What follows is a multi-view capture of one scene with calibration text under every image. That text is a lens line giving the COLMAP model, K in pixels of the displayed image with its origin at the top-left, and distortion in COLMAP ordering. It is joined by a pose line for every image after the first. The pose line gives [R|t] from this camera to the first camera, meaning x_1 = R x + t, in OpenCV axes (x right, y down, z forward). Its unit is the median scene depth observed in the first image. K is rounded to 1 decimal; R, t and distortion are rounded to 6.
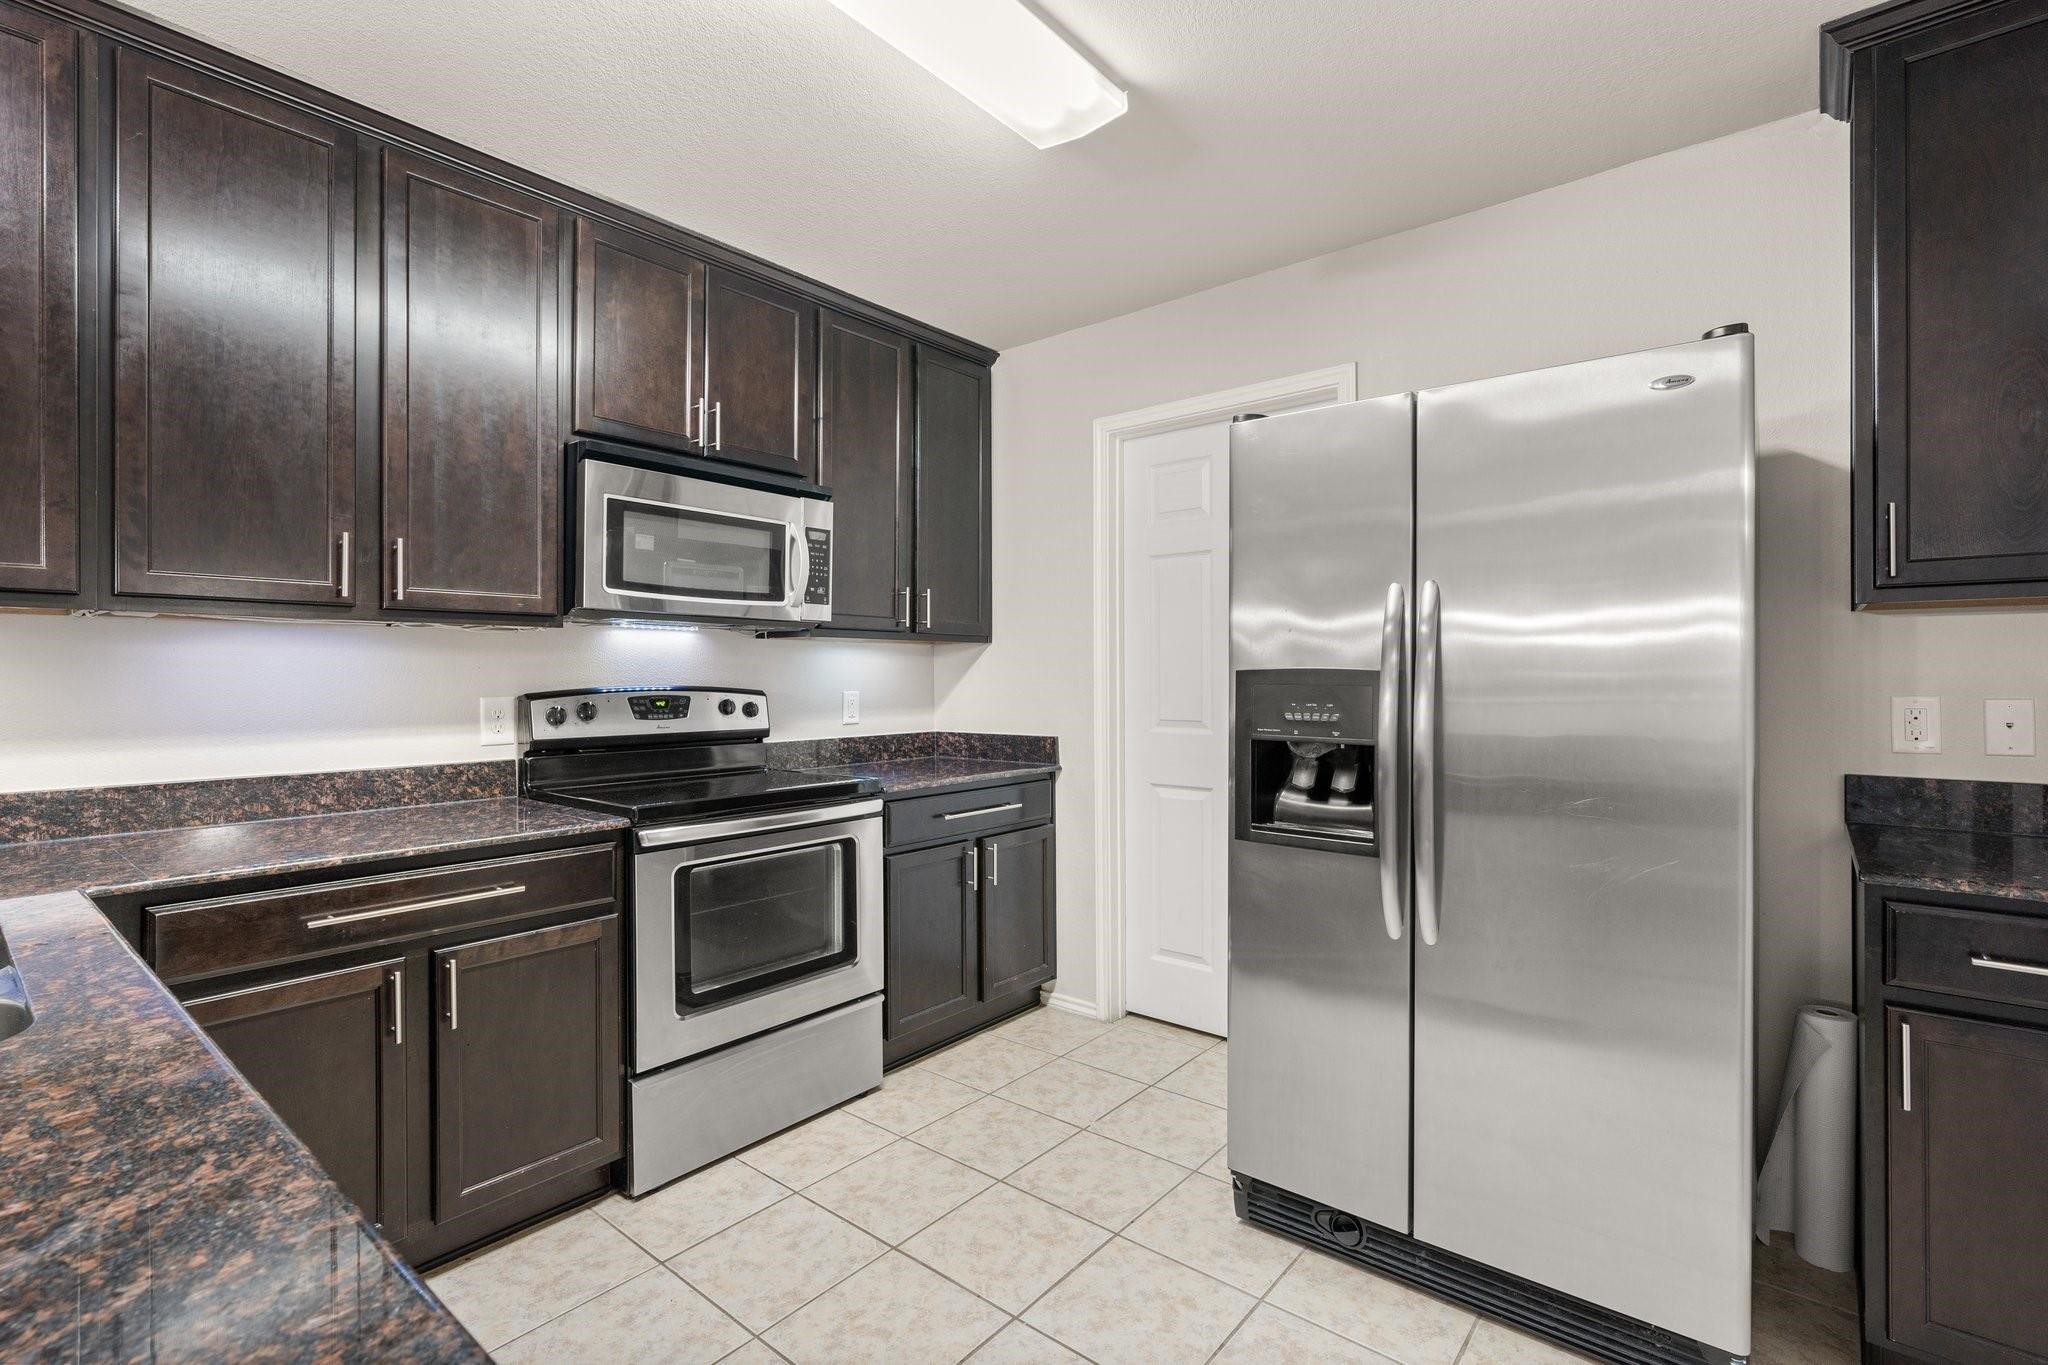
lens RADIAL K [[935.3, 0, 1024.0], [0, 935.3, 682.5], [0, 0, 1]] dist [-0.002699, 0.000424]
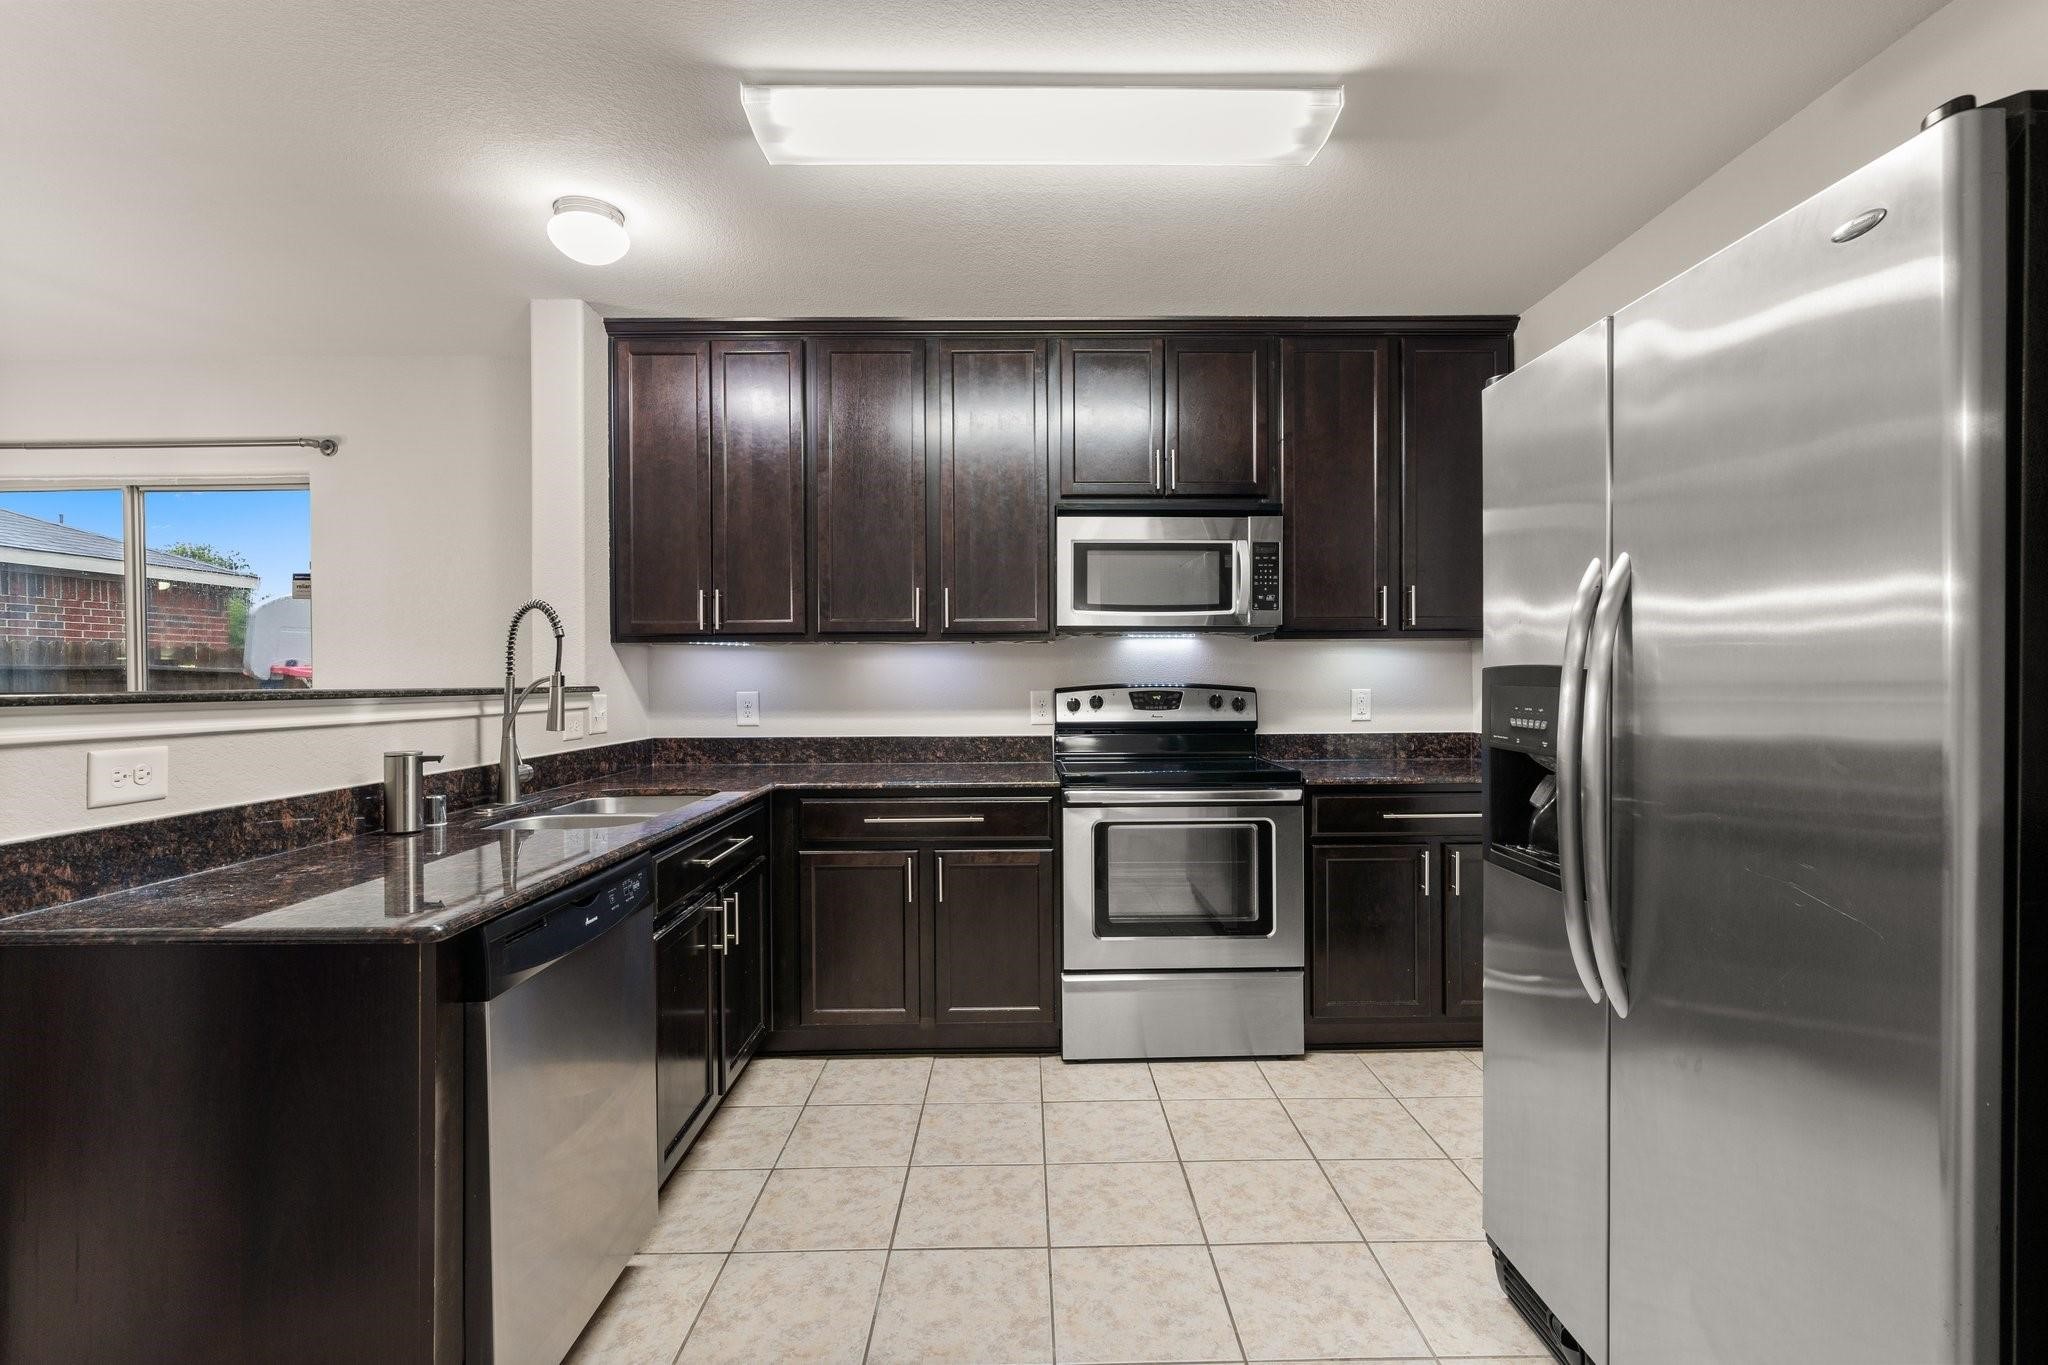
lens RADIAL K [[926.7, 0, 1028.5], [0, 926.7, 688.2], [0, 0, 1]] dist [0.000519, 0.000359]
pose [[0.647023, 0.009088, -0.762416, 0.507945], [-0.001029, 0.999938, 0.011045, -0.003321], [0.762470, -0.006362, 0.646992, 0.083251]]
